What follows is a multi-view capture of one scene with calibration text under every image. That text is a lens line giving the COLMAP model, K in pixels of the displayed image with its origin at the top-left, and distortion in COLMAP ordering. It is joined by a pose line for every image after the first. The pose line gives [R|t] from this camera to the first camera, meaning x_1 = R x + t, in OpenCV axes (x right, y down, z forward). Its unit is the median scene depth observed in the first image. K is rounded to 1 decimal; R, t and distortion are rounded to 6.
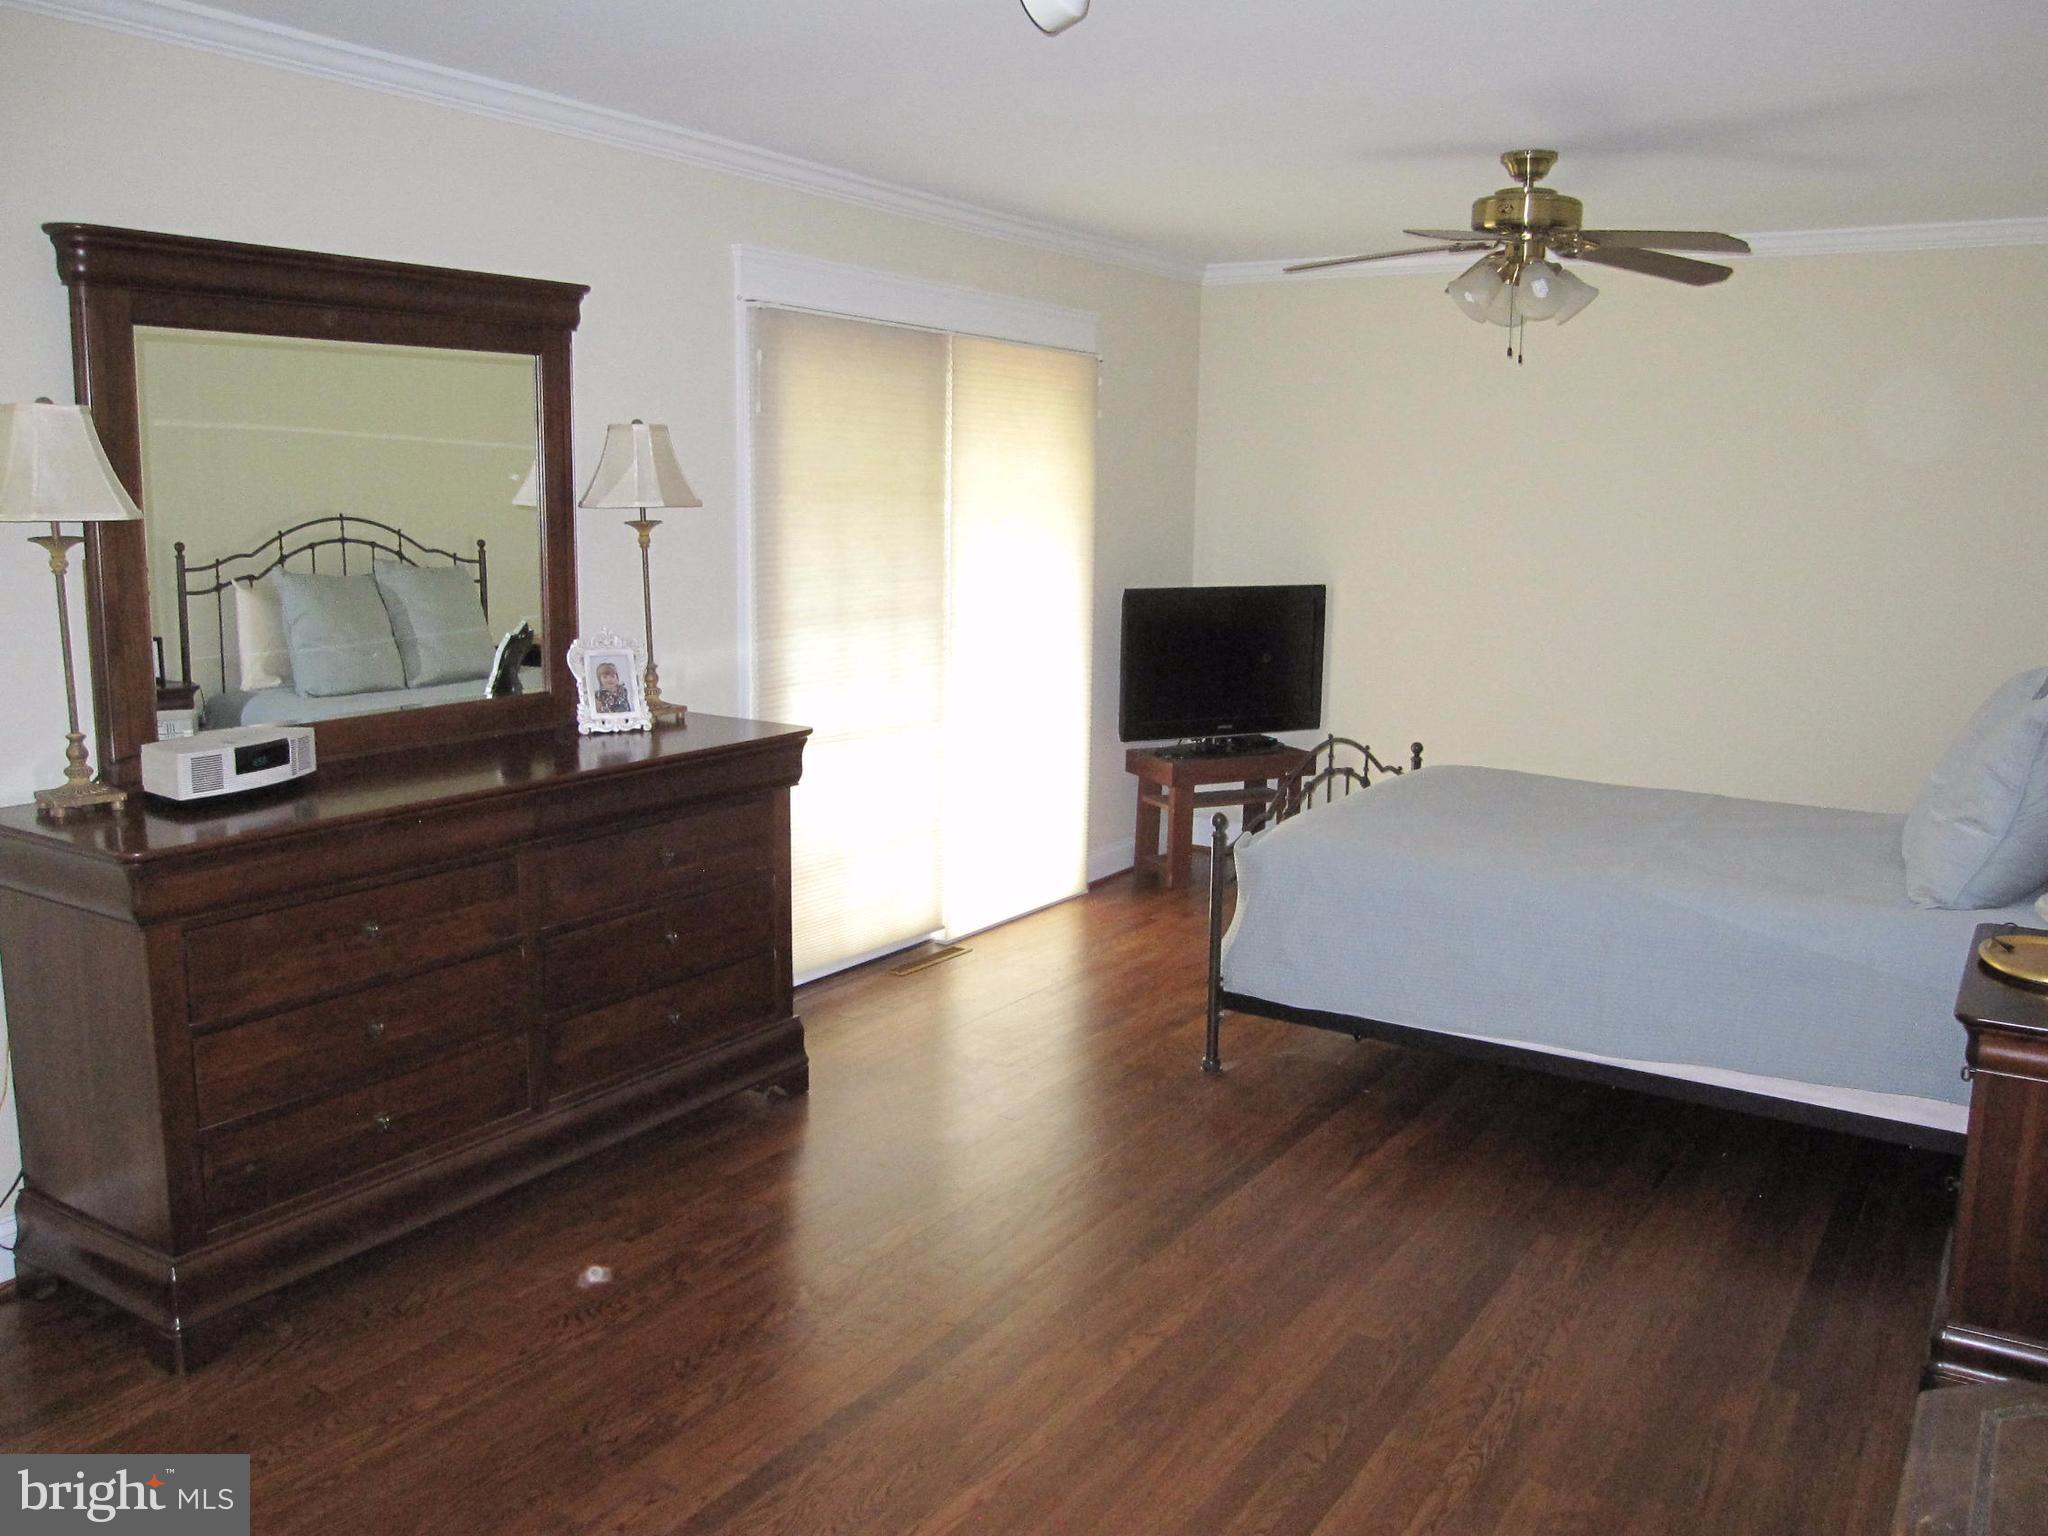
lens RADIAL K [[1696.7, 0, 1024.7], [0, 1696.7, 770.3], [0, 0, 1]] dist [-0.062380, 0.021066]
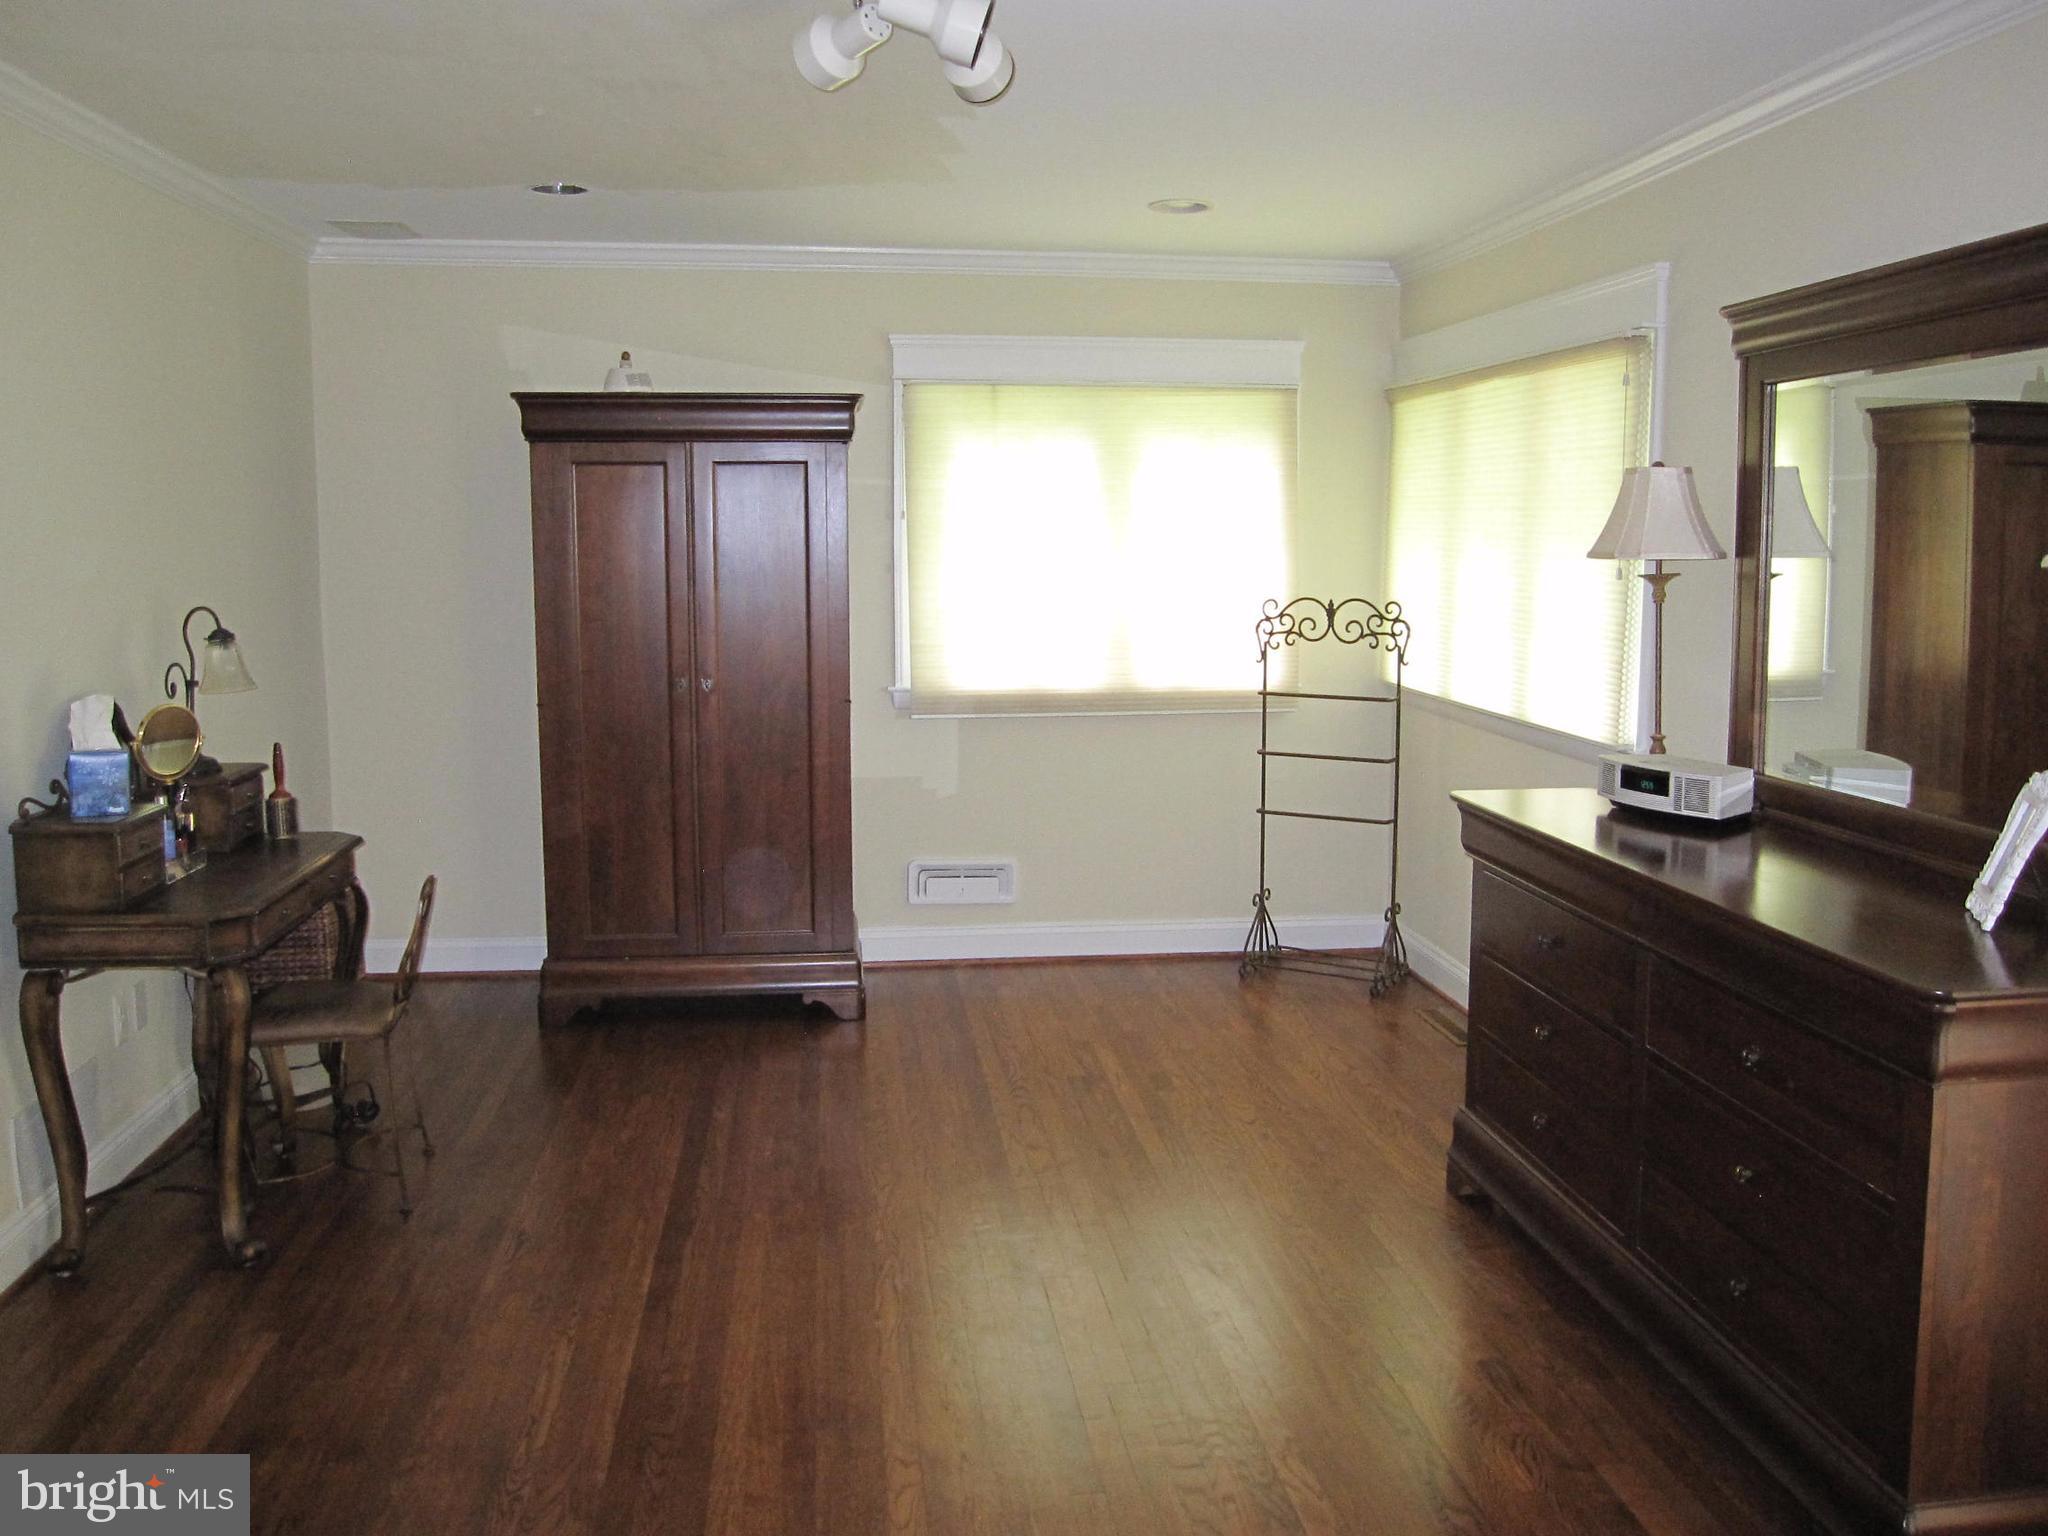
lens RADIAL K [[1696.7, 0, 1026.3], [0, 1696.7, 762.1], [0, 0, 1]] dist [-0.062380, 0.021066]
pose [[-0.777511, 0.076552, -0.624193, 0.573846], [-0.101732, 0.964179, 0.244970, -0.266809], [0.620586, 0.253967, -0.741872, 1.680912]]
